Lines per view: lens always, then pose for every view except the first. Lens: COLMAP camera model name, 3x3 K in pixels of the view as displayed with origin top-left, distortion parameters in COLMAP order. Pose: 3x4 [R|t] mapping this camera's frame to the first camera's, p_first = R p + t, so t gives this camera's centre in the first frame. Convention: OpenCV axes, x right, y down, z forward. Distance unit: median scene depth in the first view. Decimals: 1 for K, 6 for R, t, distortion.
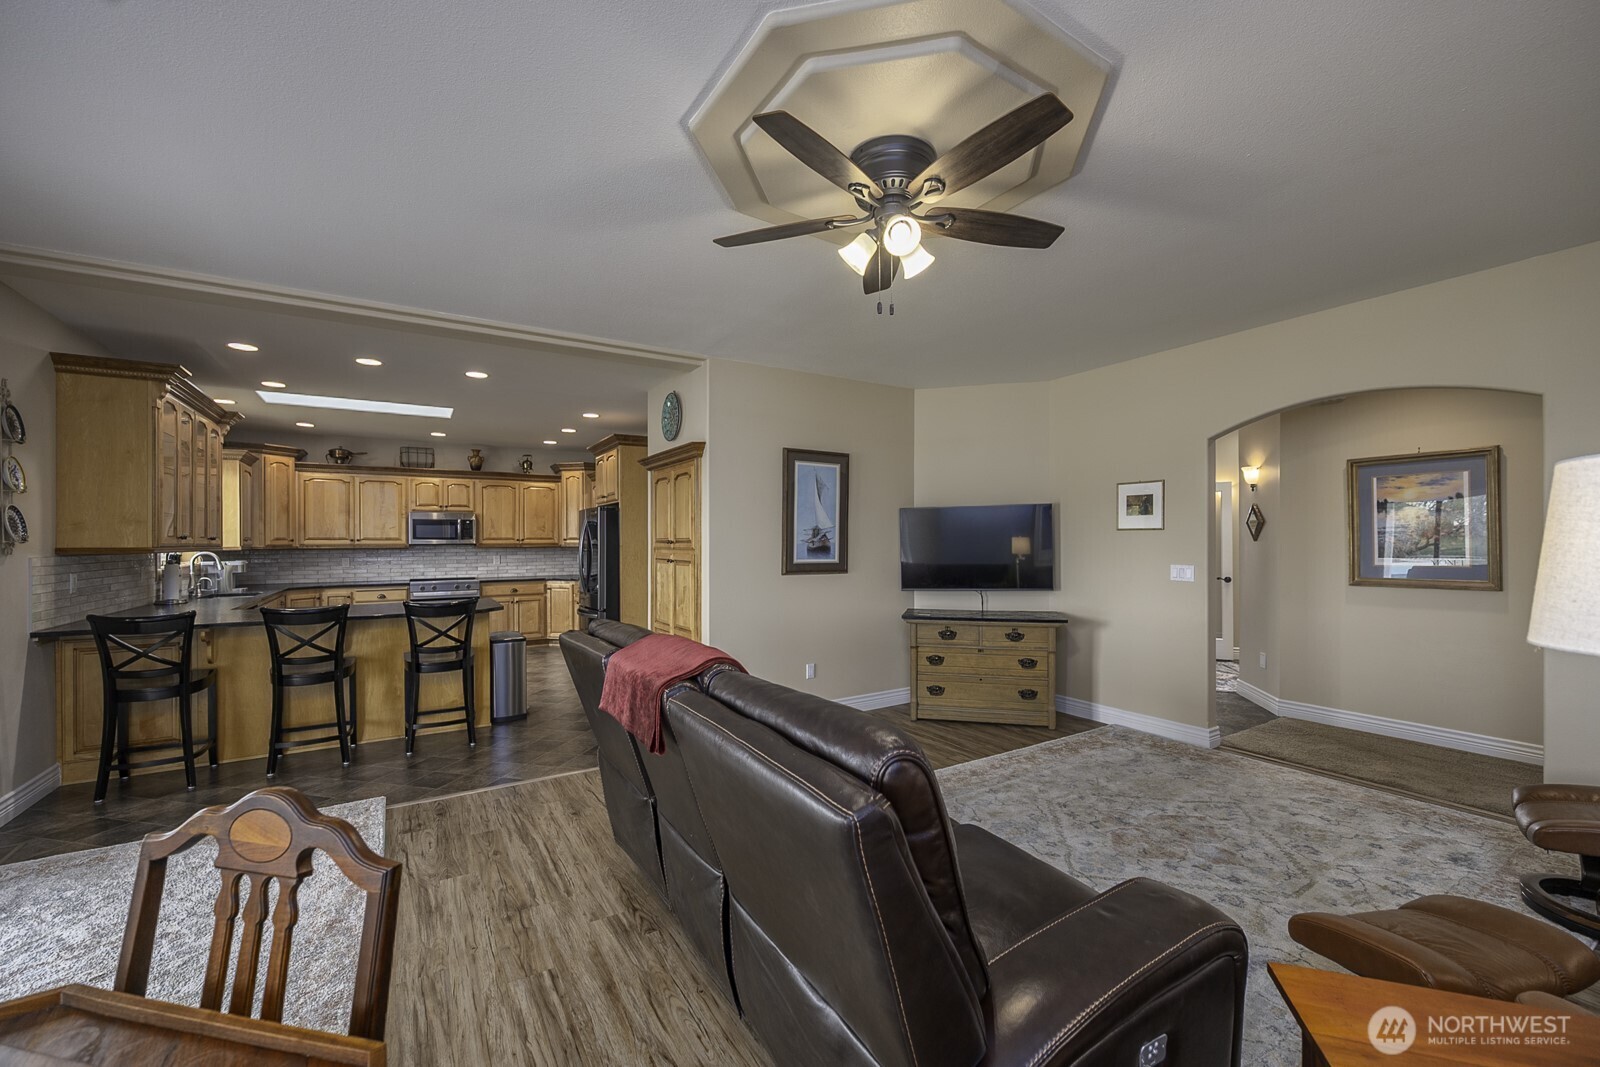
lens RADIAL K [[646.3, 0, 804.7], [0, 646.3, 541.0], [0, 0, 1]] dist [-0.003388, 0.000734]
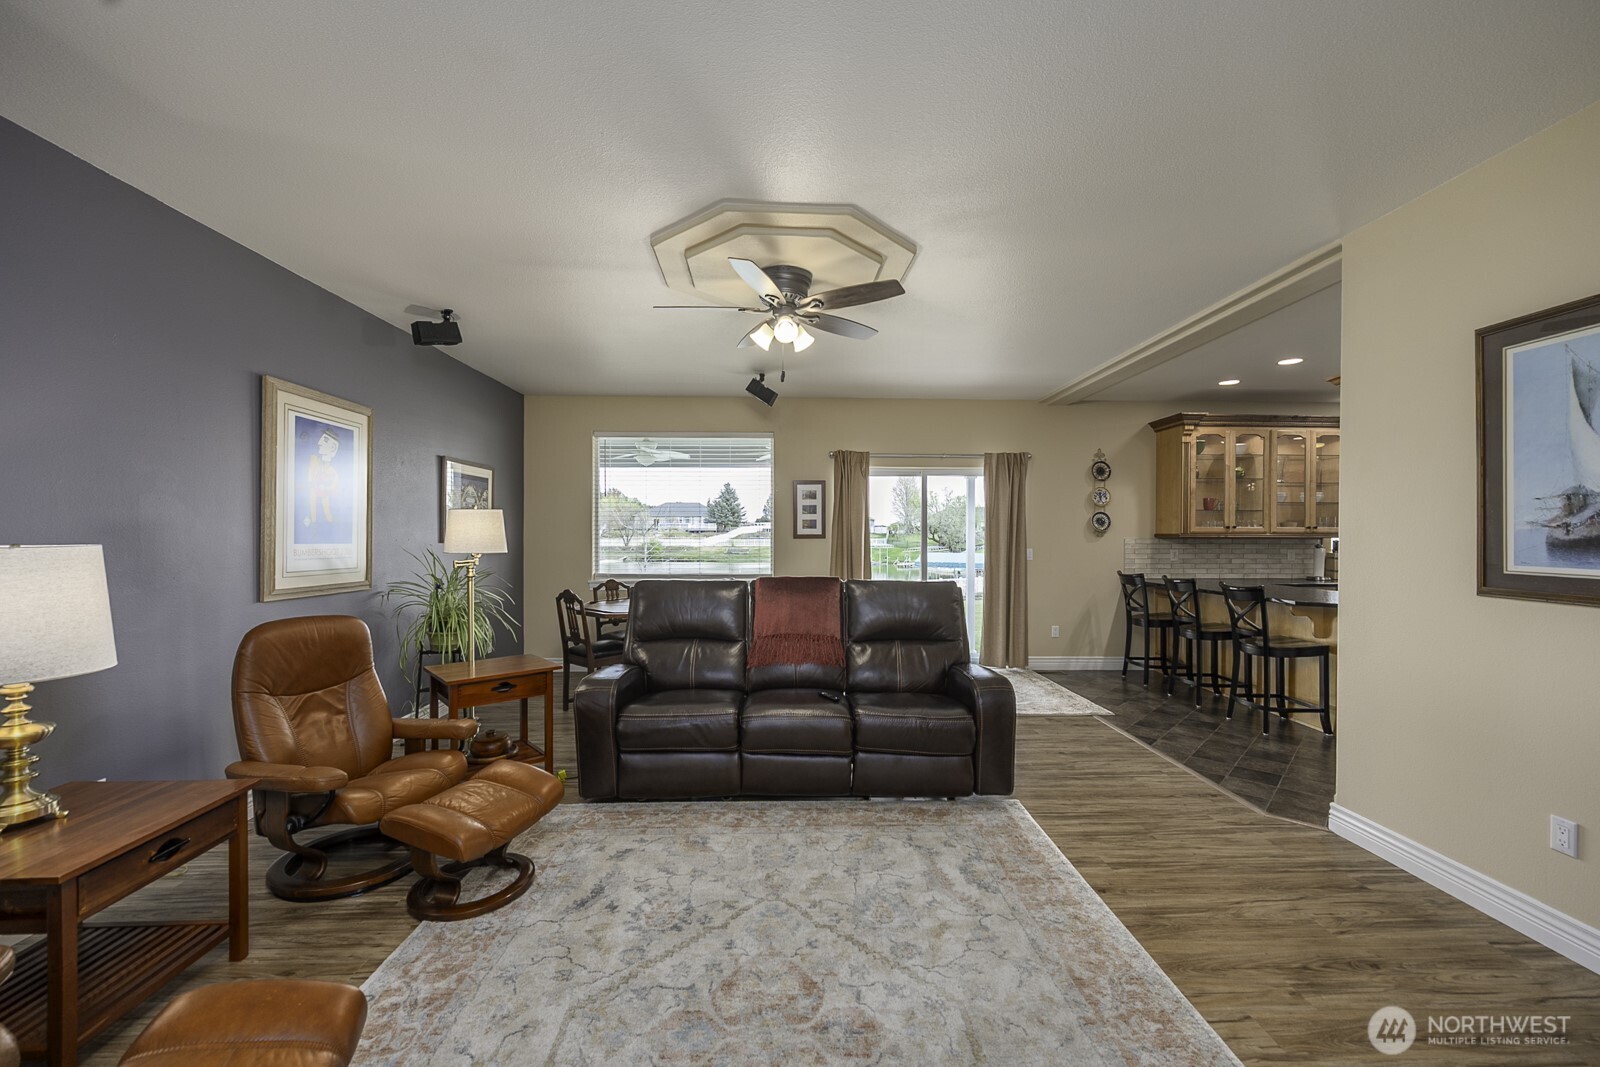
lens RADIAL K [[646.3, 0, 806.3], [0, 646.3, 535.5], [0, 0, 1]] dist [-0.003388, 0.000734]
pose [[-0.474461, 0.004508, -0.880265, 0.422125], [0.001753, 0.999990, 0.004177, 0.003619], [0.880275, 0.000439, -0.474464, 0.523925]]
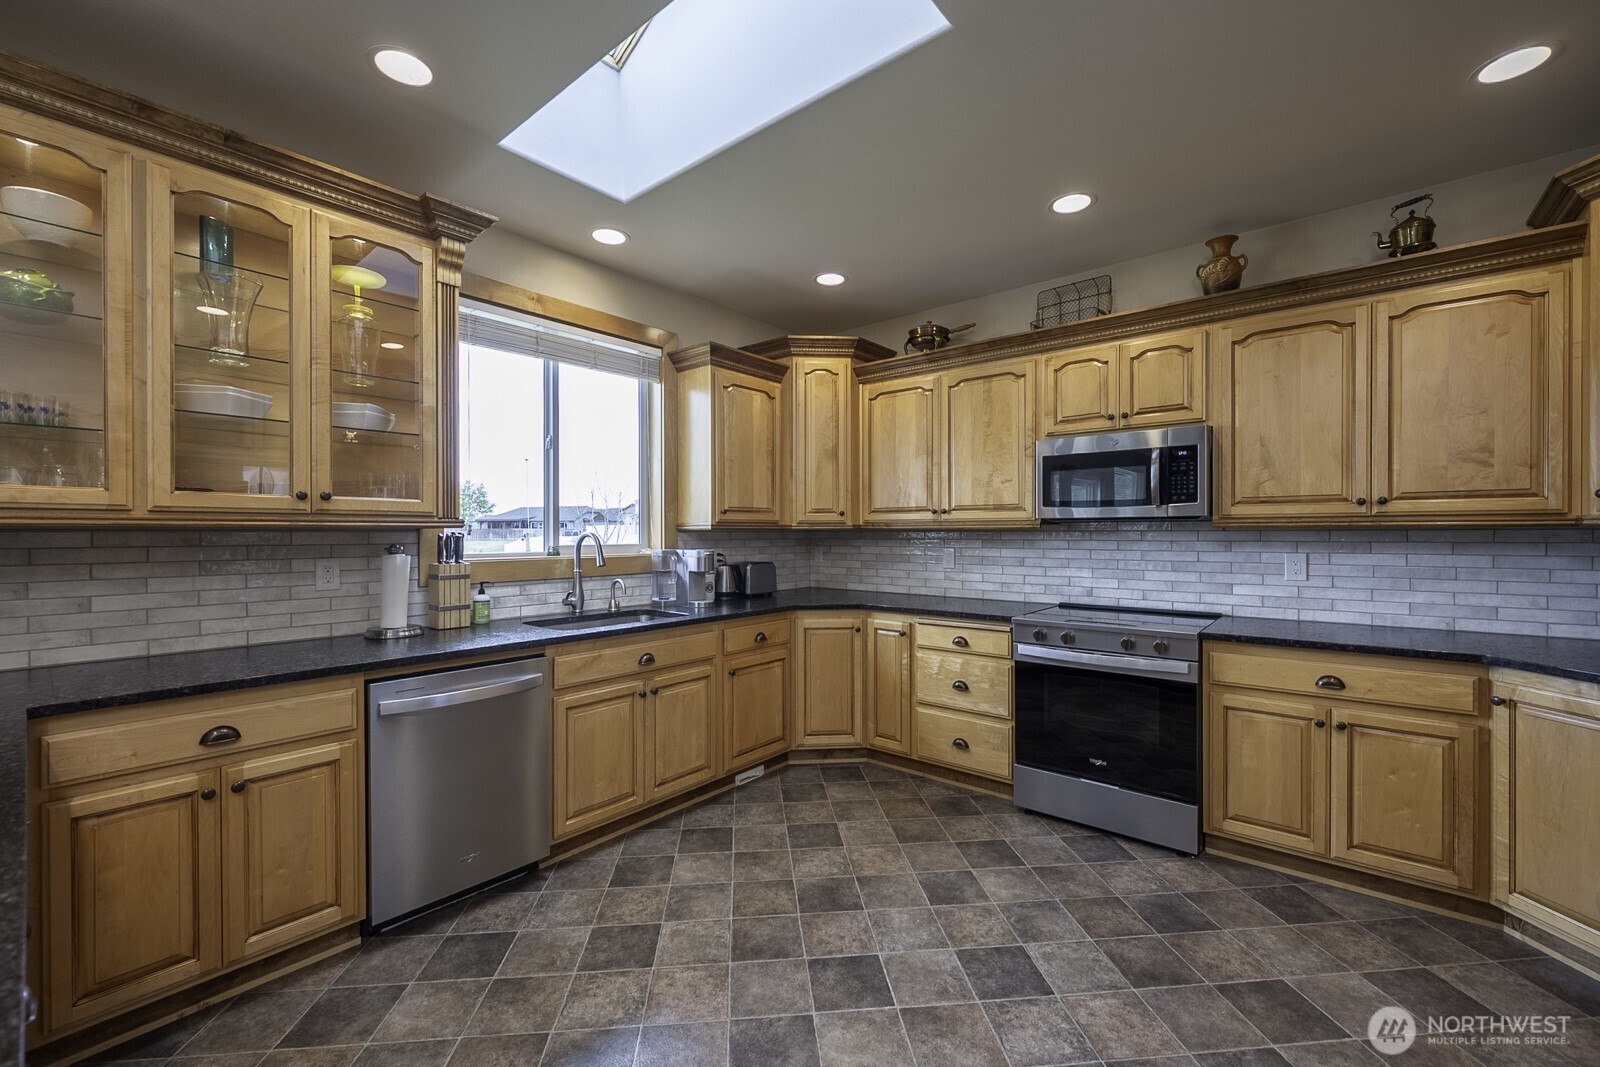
lens RADIAL K [[646.3, 0, 803.3], [0, 646.3, 541.2], [0, 0, 1]] dist [-0.003388, 0.000734]
pose [[0.315030, 0.017101, -0.948928, -0.308327], [0.001722, 0.999826, 0.018590, 0.012560], [0.949080, -0.007491, 0.314946, 0.828566]]
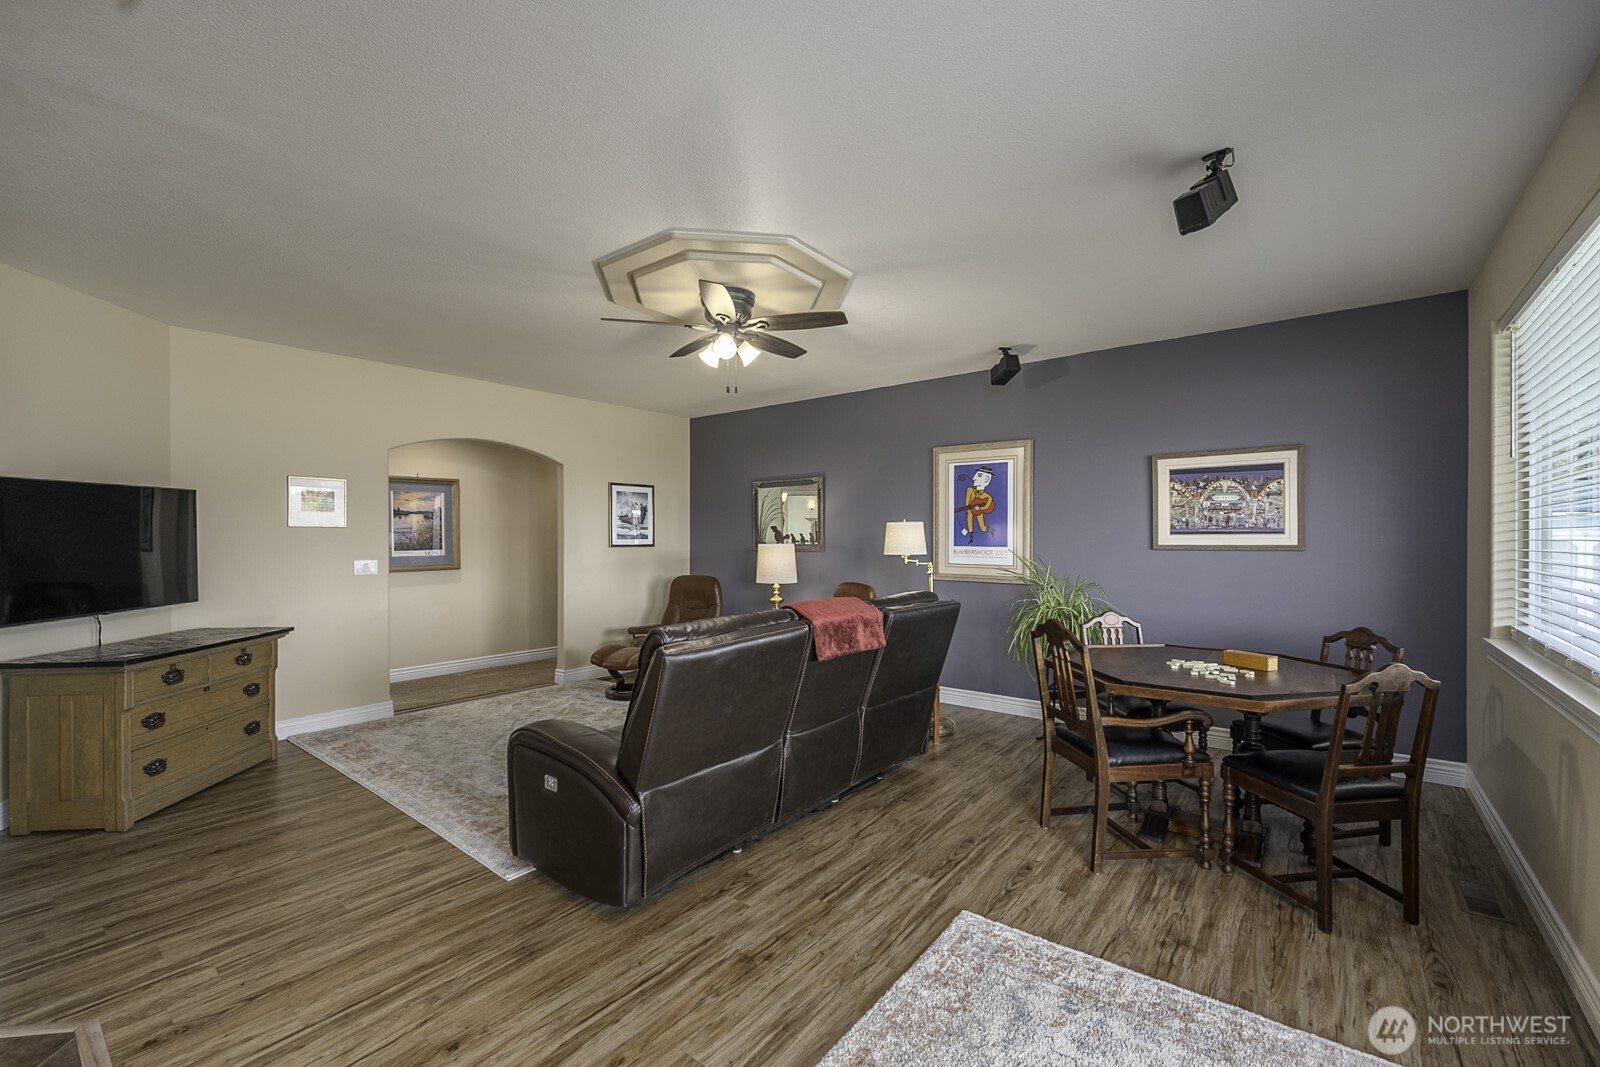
lens RADIAL K [[698.5, 0, 798.4], [0, 698.5, 532.0], [0, 0, 1]] dist [-0.000819, 0.000120]
pose [[-0.345843, 0.012666, 0.938207, -0.452882], [0.004491, 0.999920, -0.011844, 0.004402], [-0.938282, 0.000117, -0.345872, 0.424486]]
